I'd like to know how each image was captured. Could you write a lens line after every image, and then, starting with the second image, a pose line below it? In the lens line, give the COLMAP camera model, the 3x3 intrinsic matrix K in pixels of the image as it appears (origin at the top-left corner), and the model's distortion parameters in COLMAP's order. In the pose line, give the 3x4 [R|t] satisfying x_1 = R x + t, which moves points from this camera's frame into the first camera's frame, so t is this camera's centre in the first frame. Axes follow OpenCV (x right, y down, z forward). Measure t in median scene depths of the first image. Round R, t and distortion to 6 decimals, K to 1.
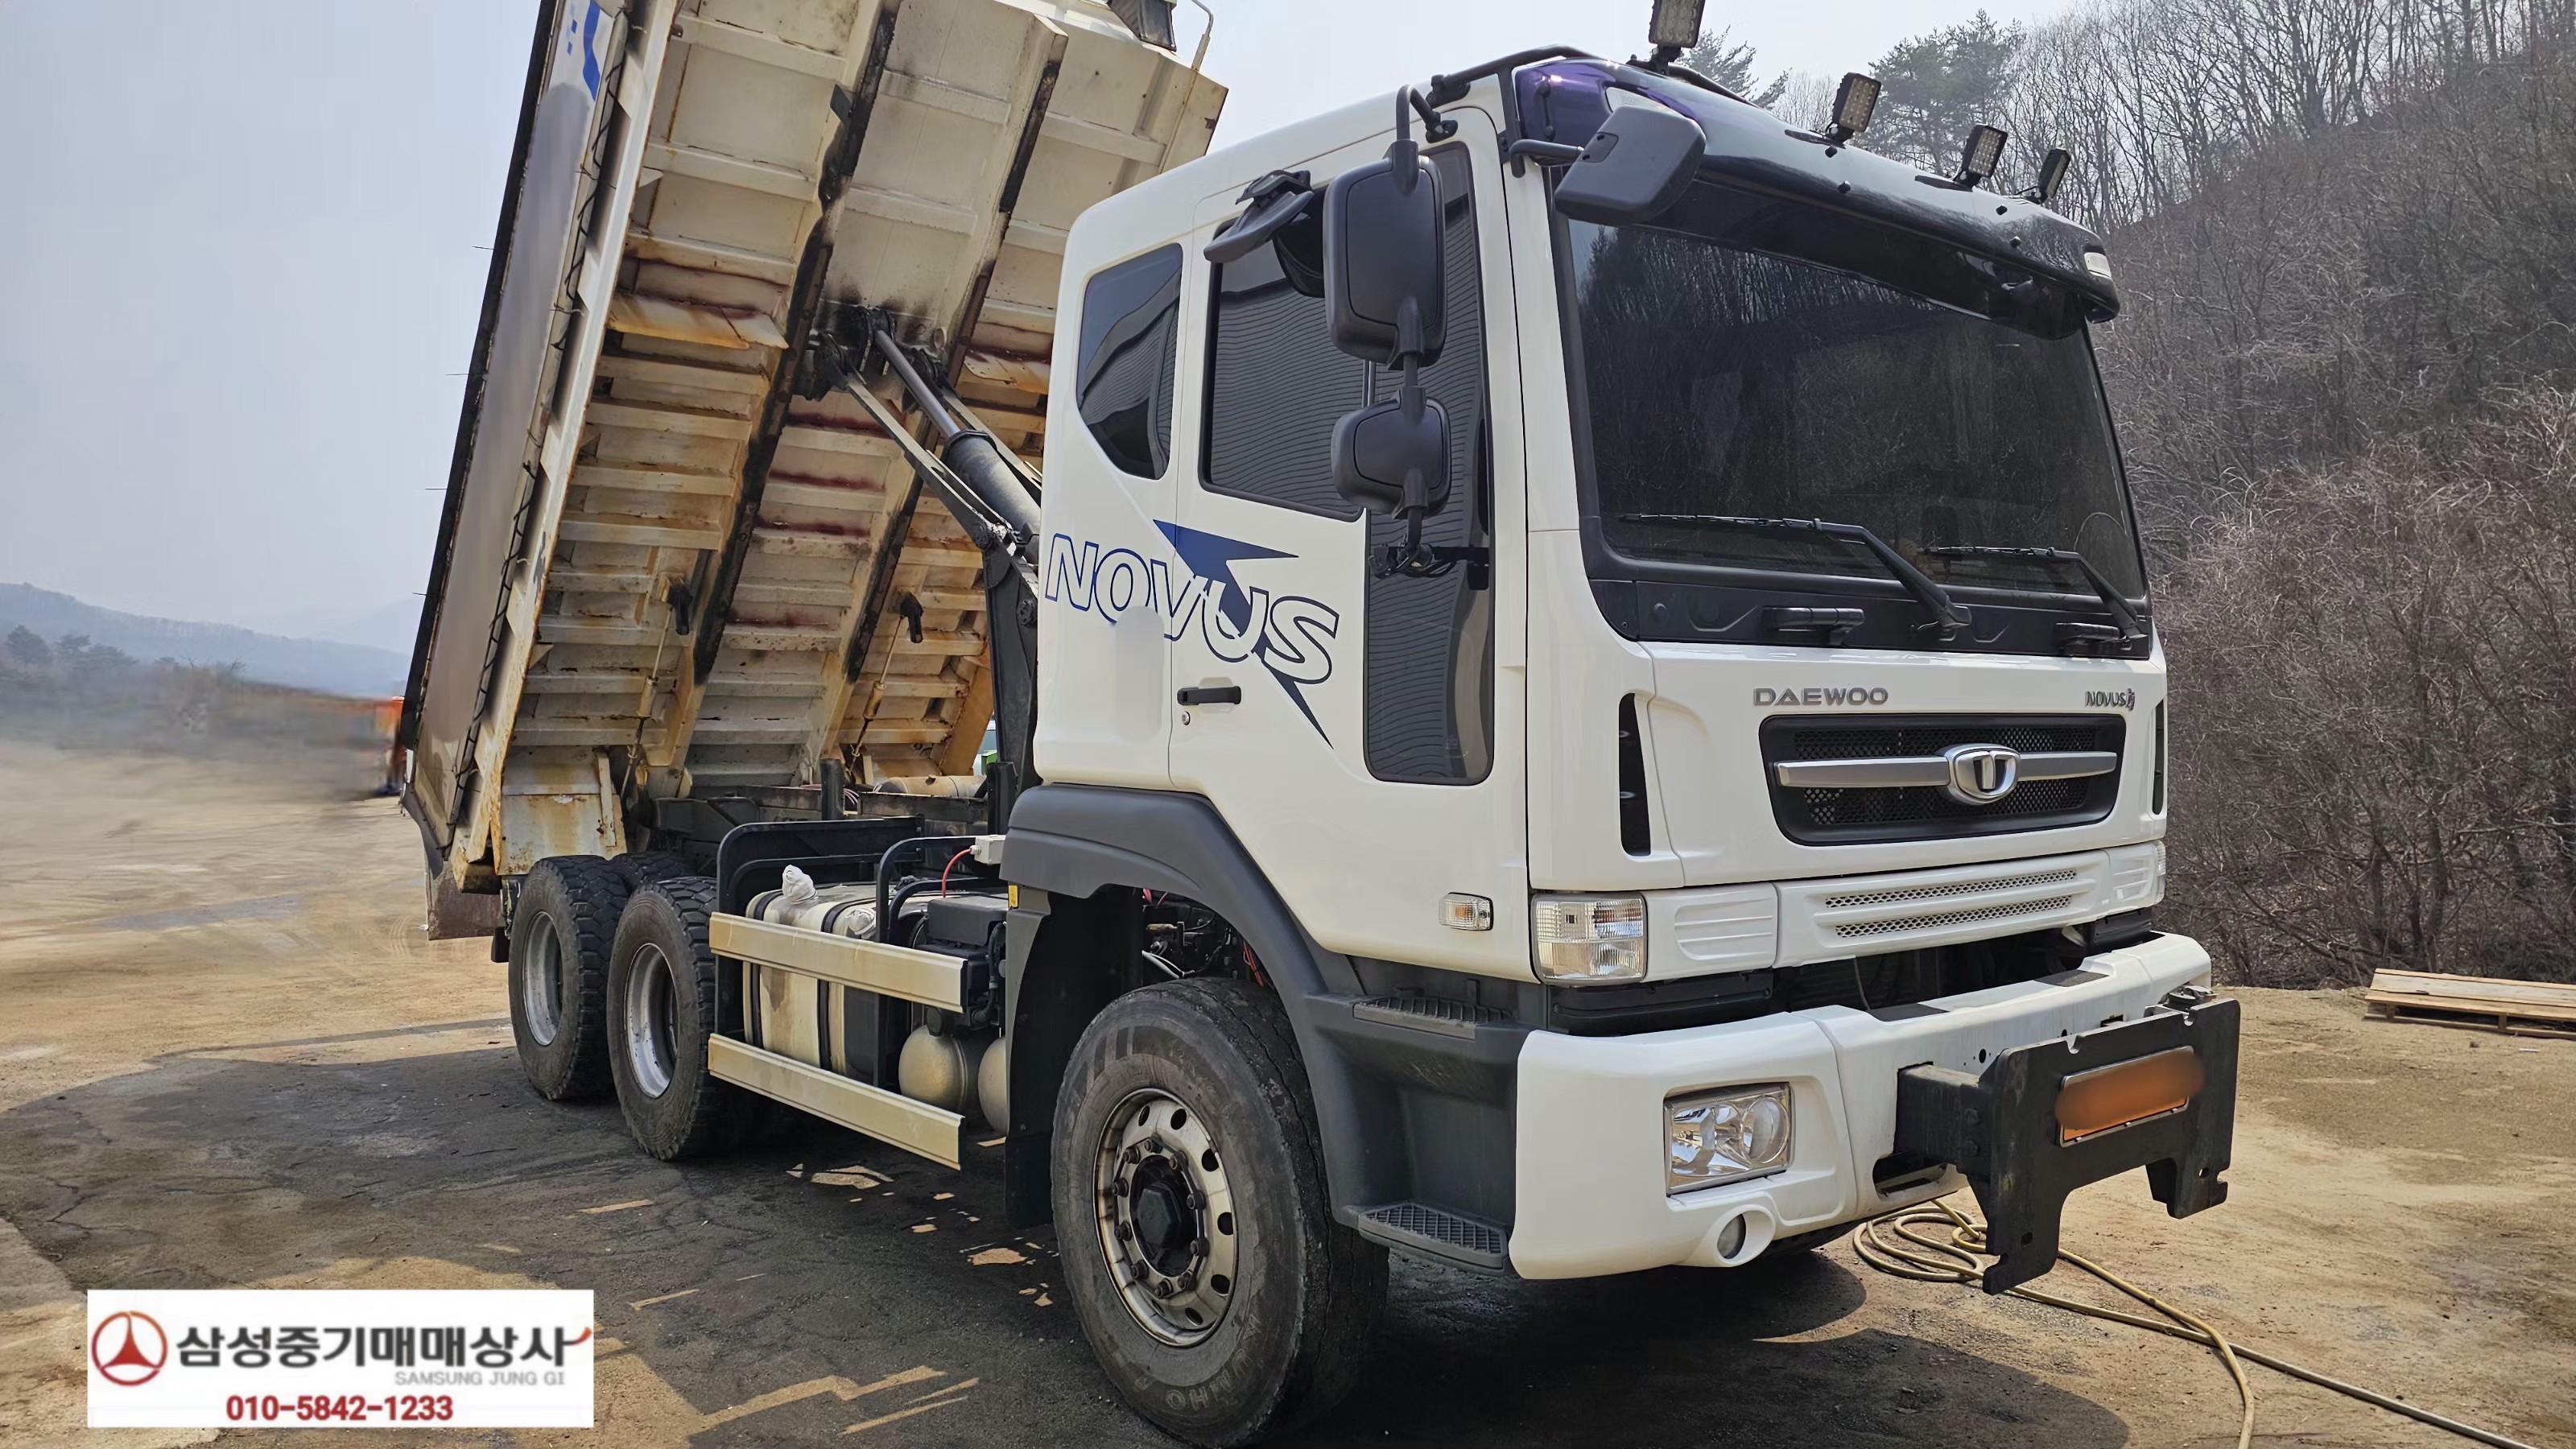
lens RADIAL K [[1723.7, 0, 1279.5], [0, 1723.7, 719.6], [0, 0, 1]] dist [0.082298, -0.102914]
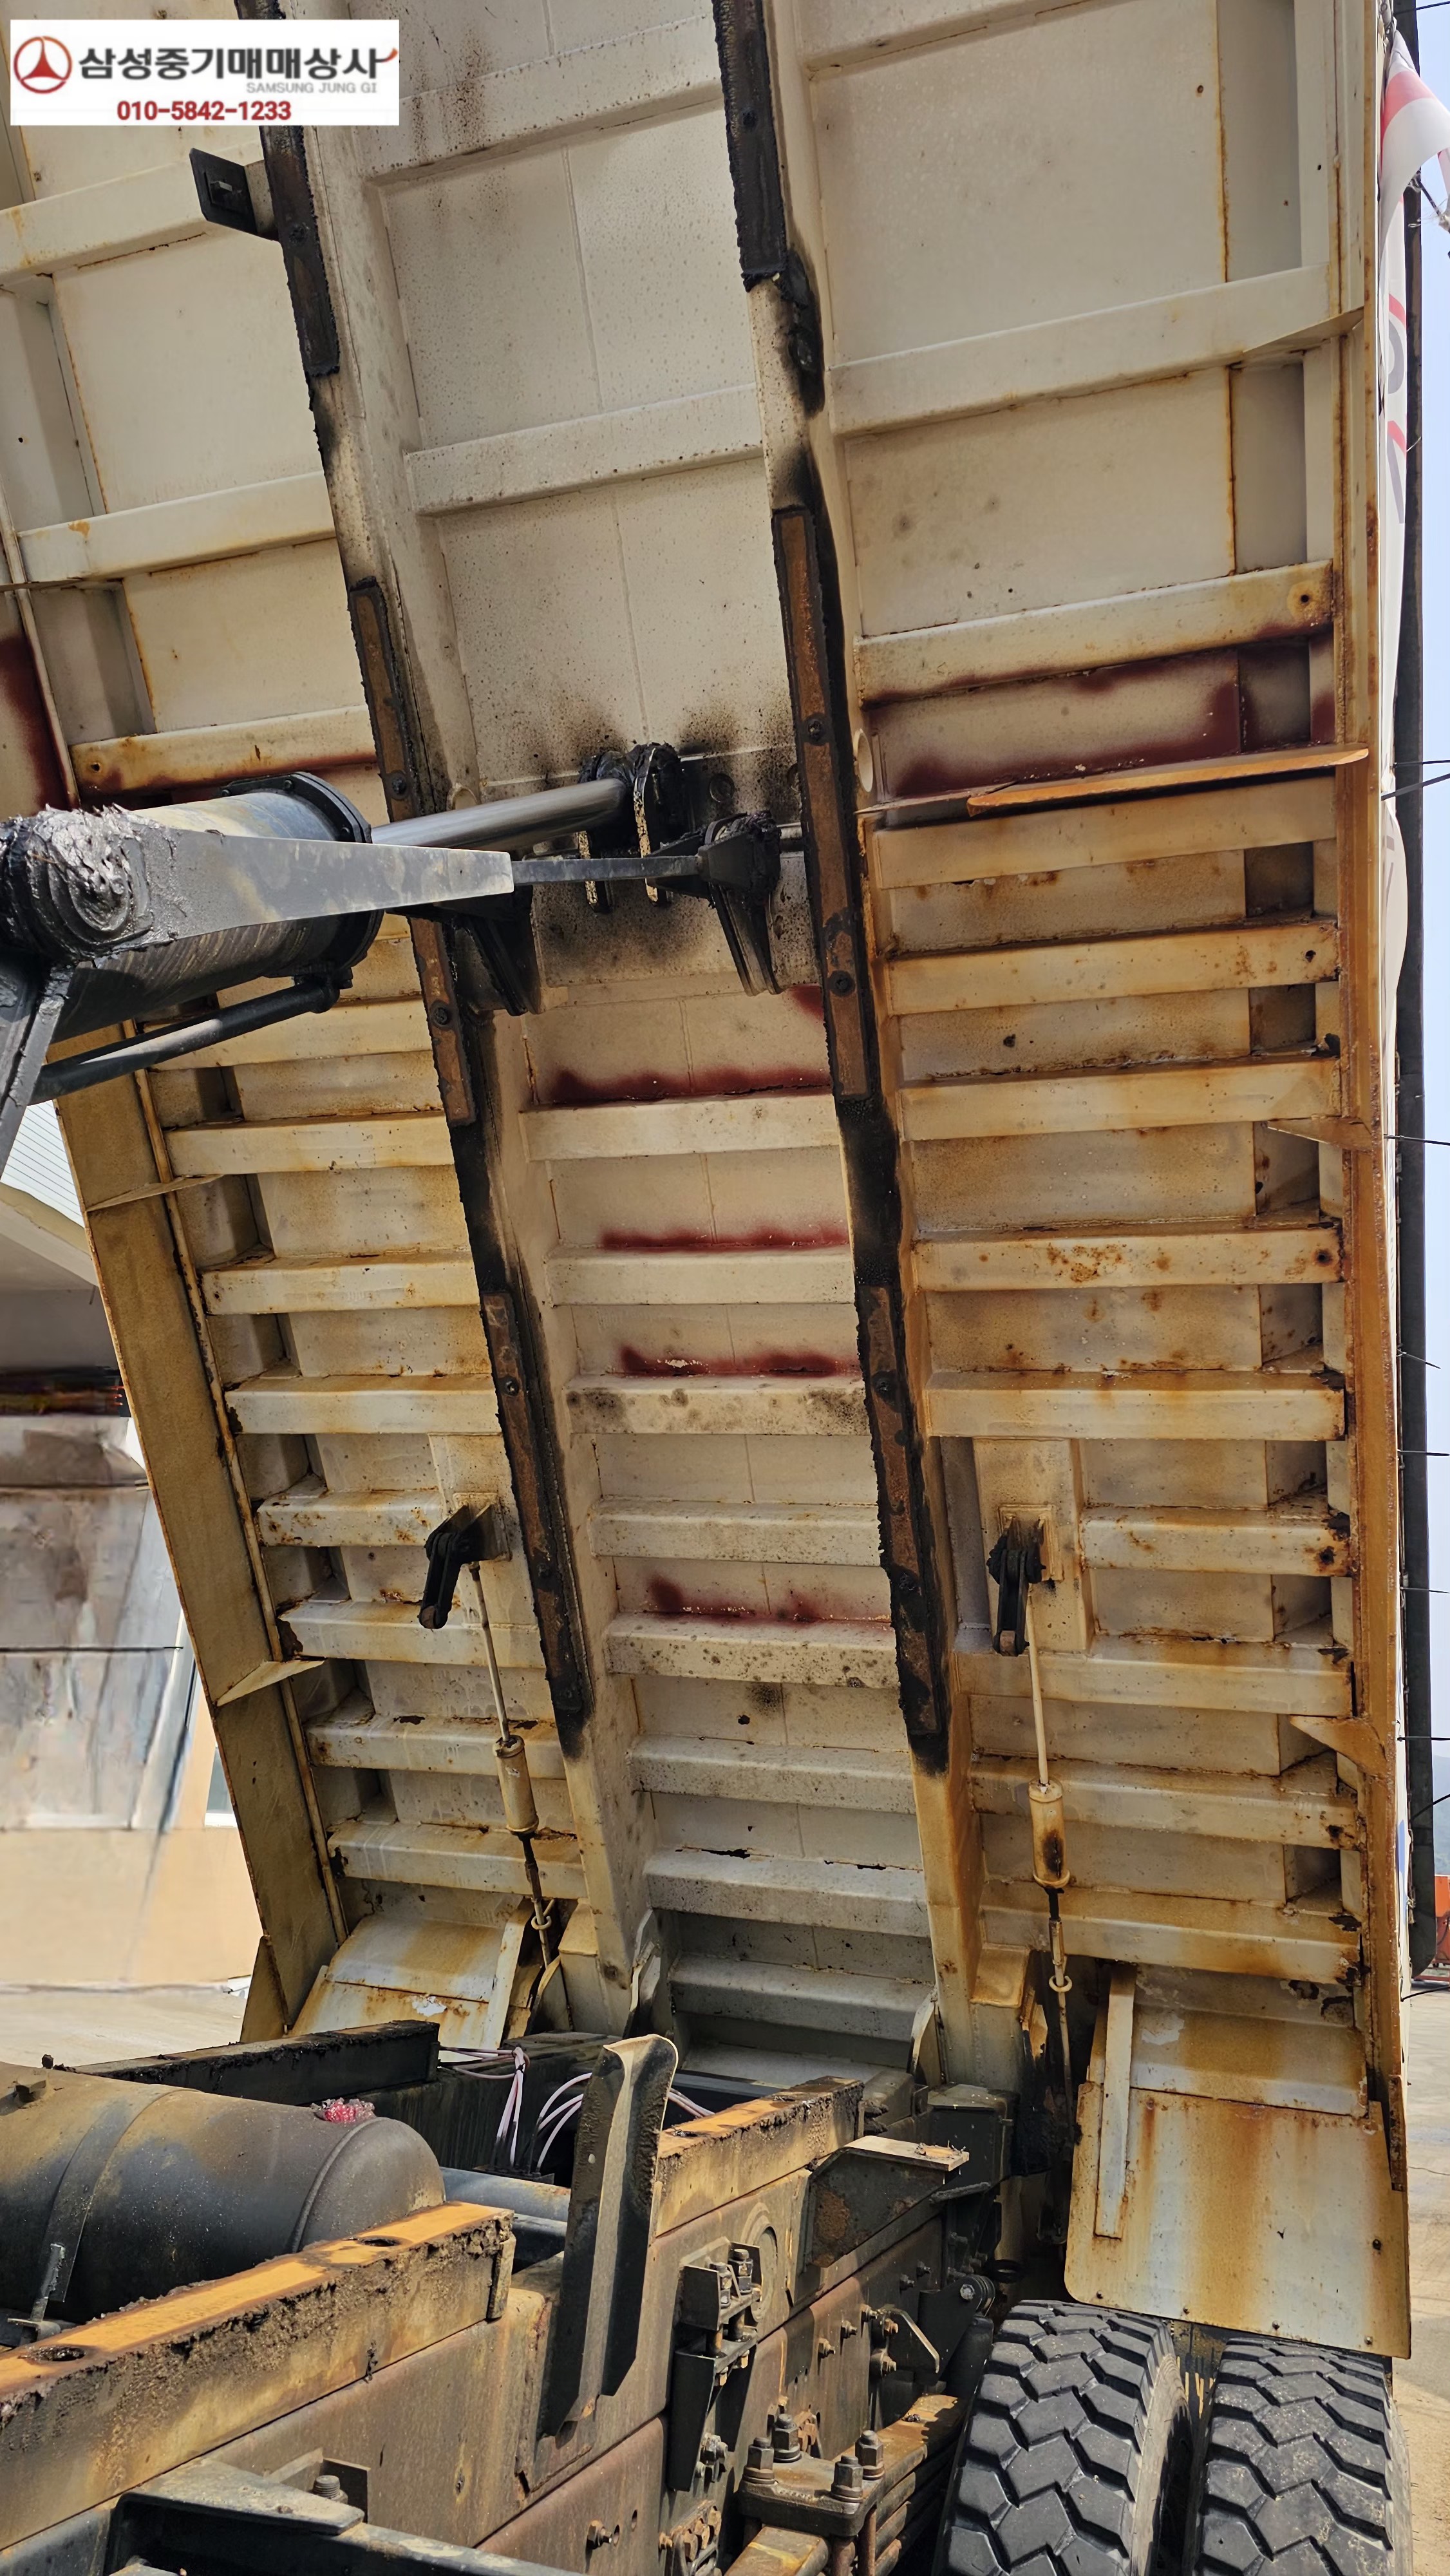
lens RADIAL K [[1723.5, 0, 725.0], [0, 1723.5, 1288.0], [0, 0, 1]] dist [0.082298, -0.102914]
pose [[0.513530, -0.219155, -0.829613, 0.093301], [-0.080041, 0.950384, -0.300604, -0.005569], [0.854331, 0.220773, 0.470509, 1.026878]]
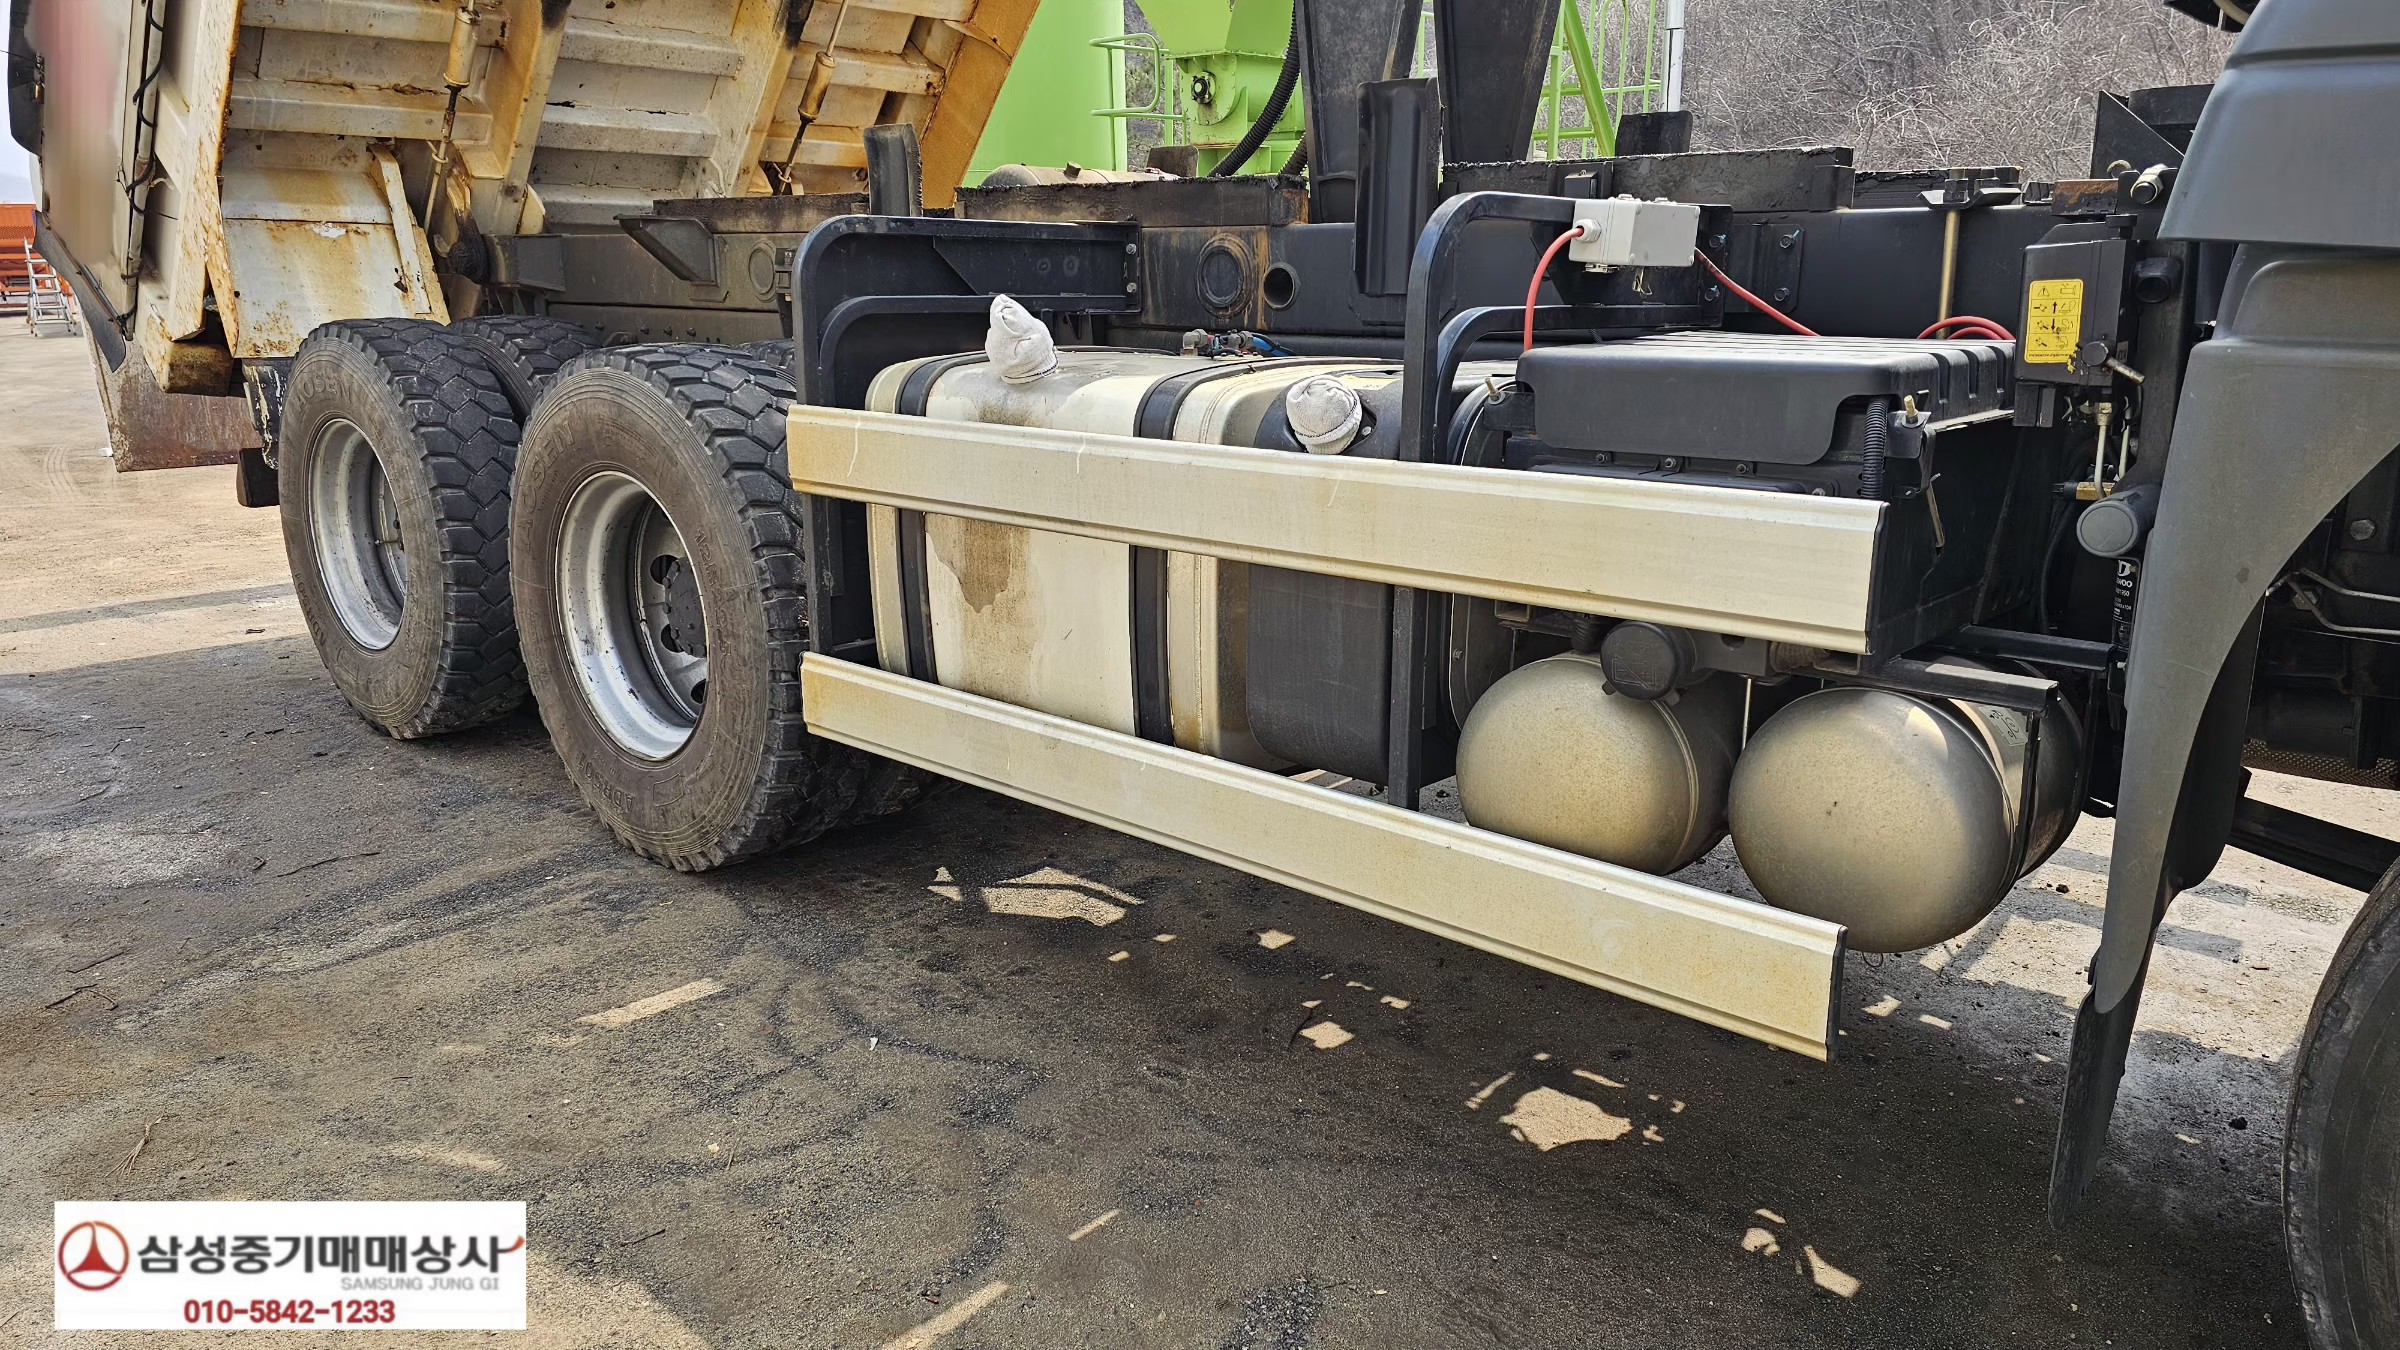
lens RADIAL K [[1633.9, 0, 1189.8], [0, 1633.9, 660.7], [0, 0, 1]] dist [0.084397, -0.083244]
pose [[0.991054, -0.029770, 0.130095, -0.257315], [-0.002439, 0.970601, 0.240680, 0.065085], [-0.133436, -0.238845, 0.961846, 0.495531]]
